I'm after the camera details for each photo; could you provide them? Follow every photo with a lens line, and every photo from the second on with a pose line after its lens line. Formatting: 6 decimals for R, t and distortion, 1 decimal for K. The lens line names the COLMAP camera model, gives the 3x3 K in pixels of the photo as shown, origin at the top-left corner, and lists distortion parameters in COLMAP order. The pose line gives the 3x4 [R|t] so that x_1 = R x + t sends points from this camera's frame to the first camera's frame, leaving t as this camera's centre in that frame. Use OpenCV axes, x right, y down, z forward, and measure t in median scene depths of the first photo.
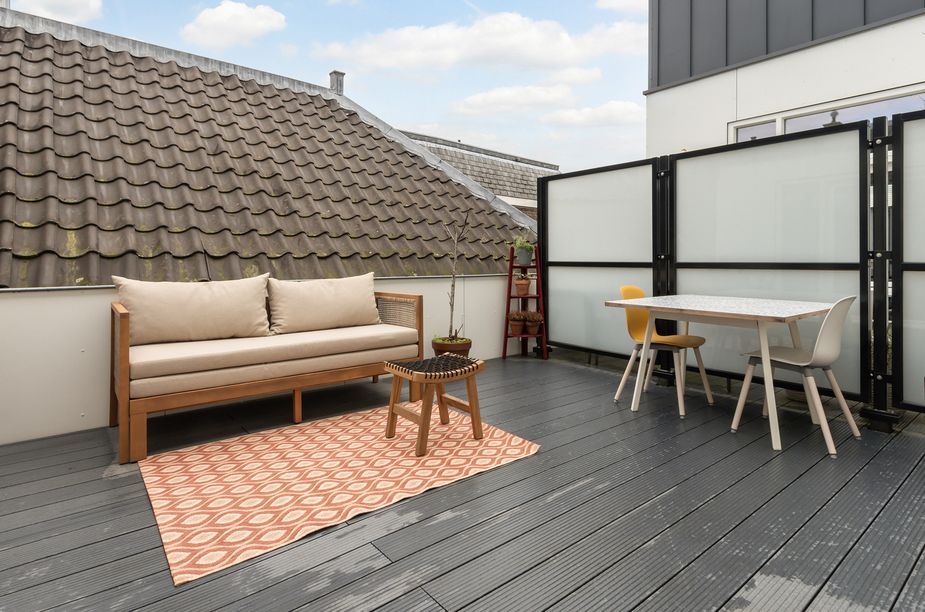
lens RADIAL K [[471.8, 0, 428.6], [0, 471.8, 259.9], [0, 0, 1]] dist [0.018419, -0.004672]
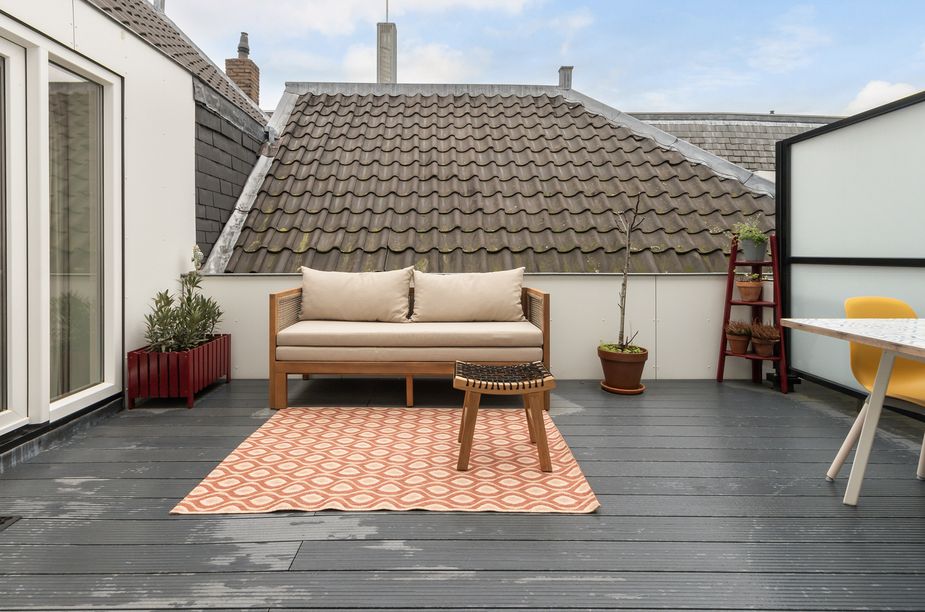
lens RADIAL K [[433.0, 0, 458.6], [0, 433.0, 259.9], [0, 0, 1]] dist [0.011553, -0.000380]
pose [[0.803716, 0.007563, -0.594965, 0.336103], [-0.001562, 0.999943, 0.010601, 0.002198], [0.595011, -0.007590, 0.803681, 0.237908]]
